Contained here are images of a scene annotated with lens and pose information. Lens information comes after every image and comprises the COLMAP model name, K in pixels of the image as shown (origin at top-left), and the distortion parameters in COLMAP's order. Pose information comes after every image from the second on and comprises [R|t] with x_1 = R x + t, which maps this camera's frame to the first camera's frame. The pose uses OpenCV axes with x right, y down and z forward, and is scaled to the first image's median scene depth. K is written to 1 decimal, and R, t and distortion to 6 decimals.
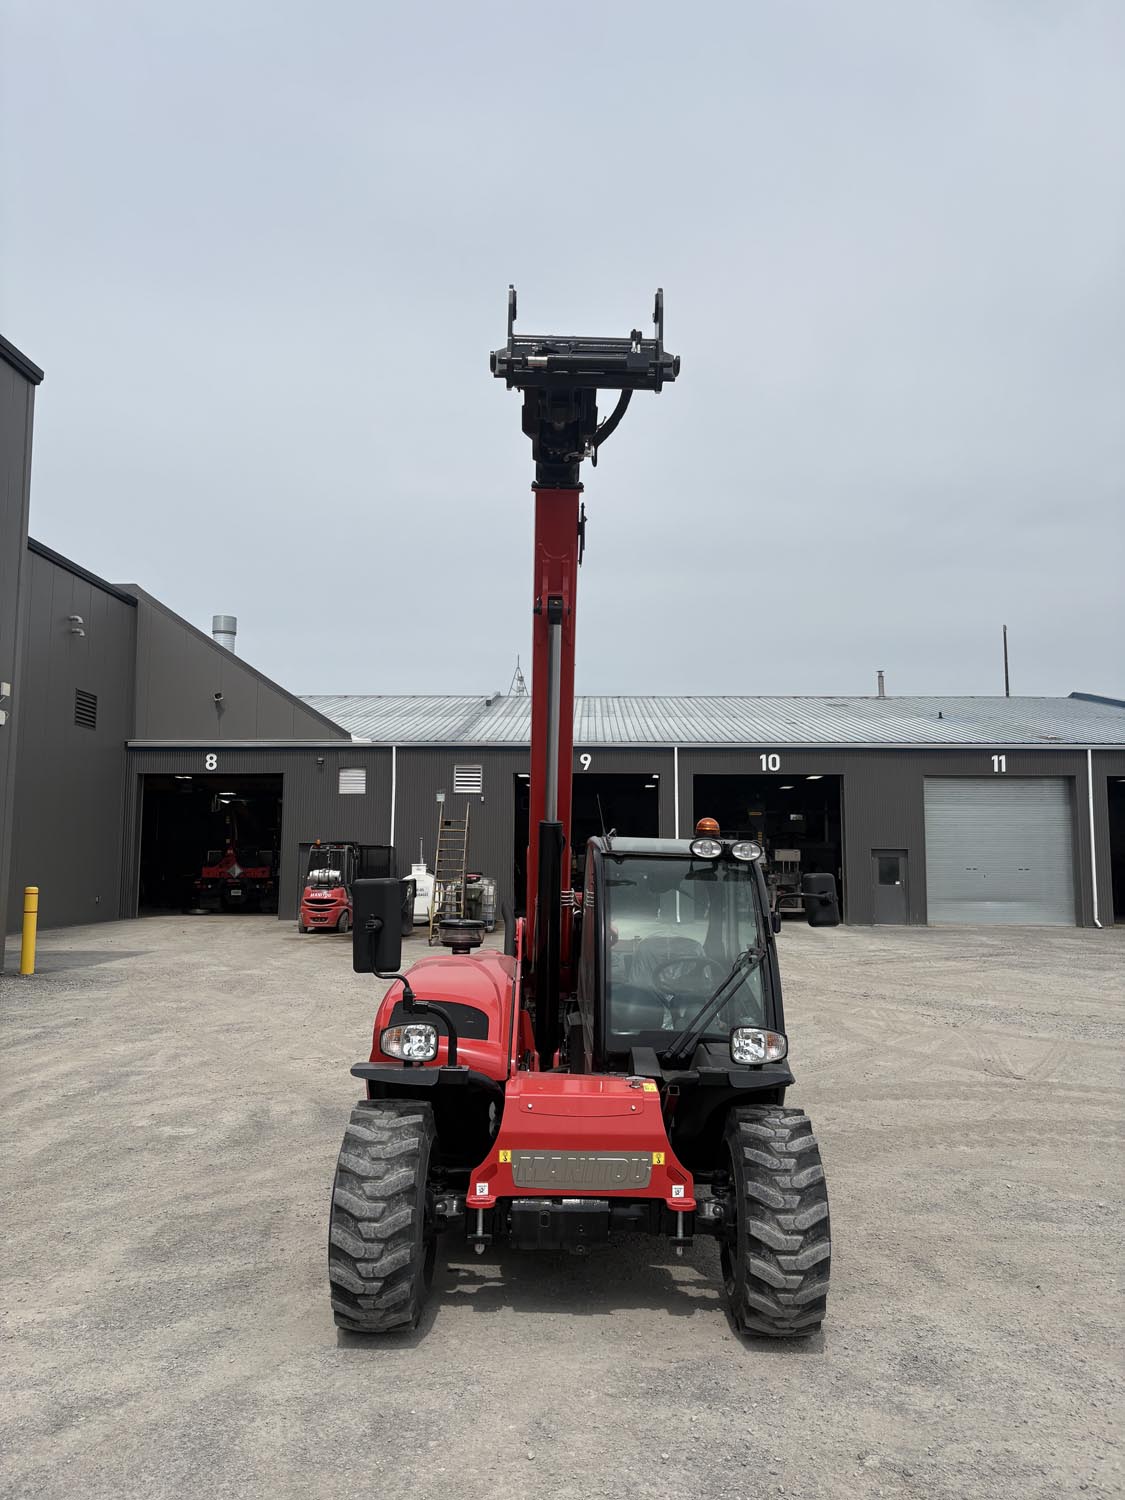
lens RADIAL K [[1141.0, 0, 559.1], [0, 1141.0, 740.3], [0, 0, 1]] dist [0.061350, -0.059803]
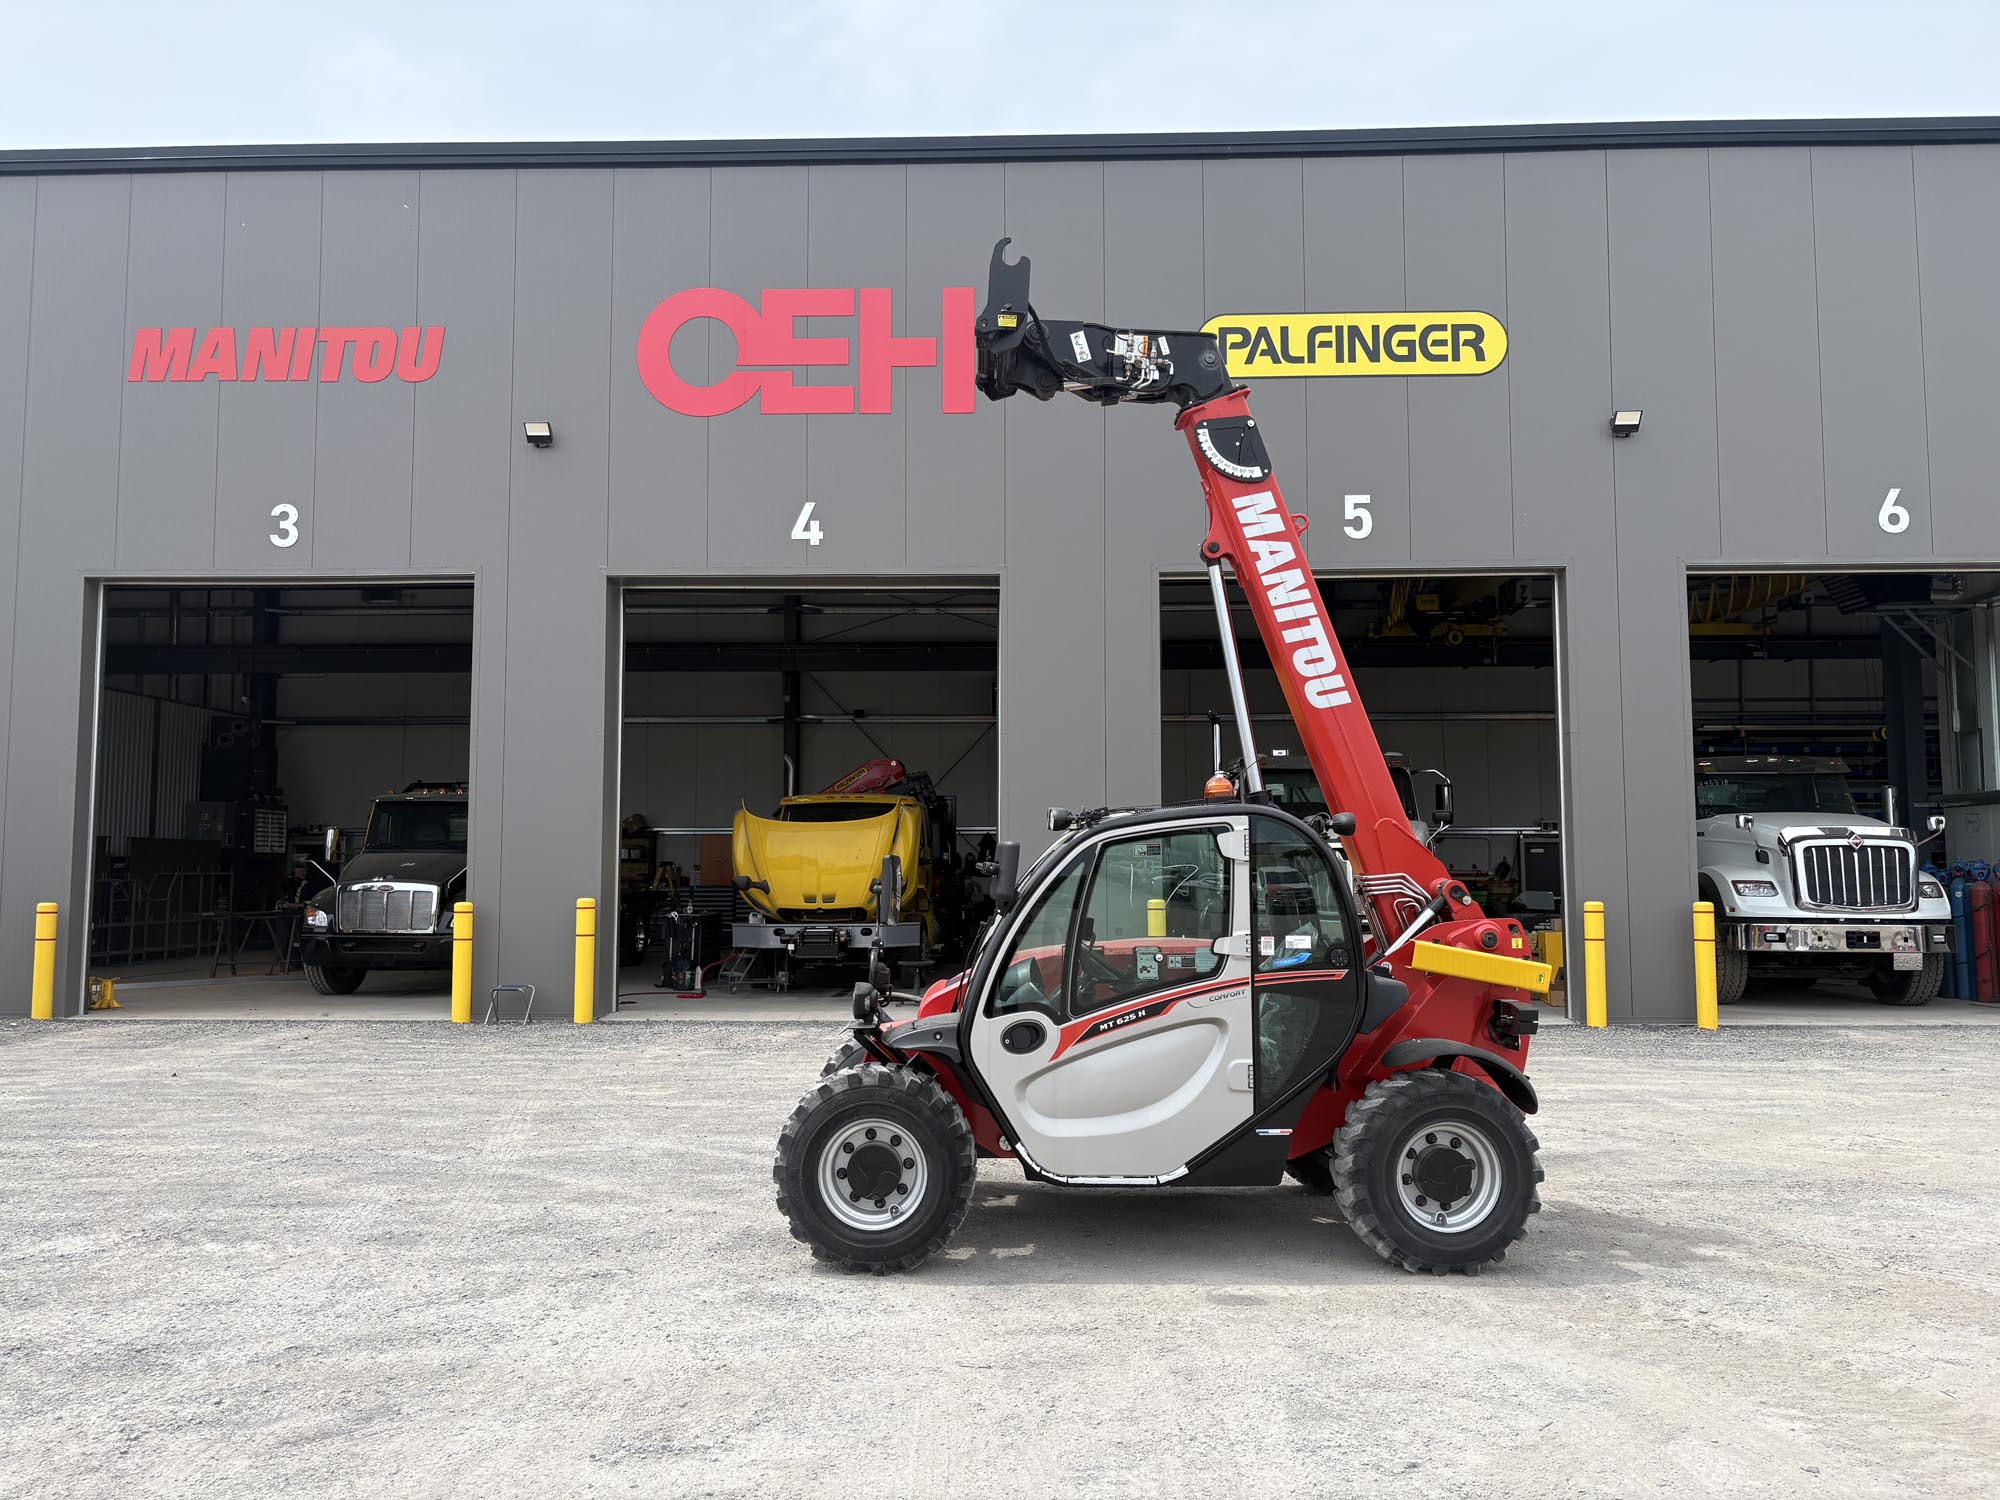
lens RADIAL K [[1521.4, 0, 992.2], [0, 1521.4, 738.7], [0, 0, 1]] dist [0.061350, -0.059803]
pose [[-0.021567, -0.099352, -0.994819, 0.236765], [0.104525, 0.989373, -0.101074, 0.026433], [0.994288, -0.106163, -0.010953, 0.170854]]
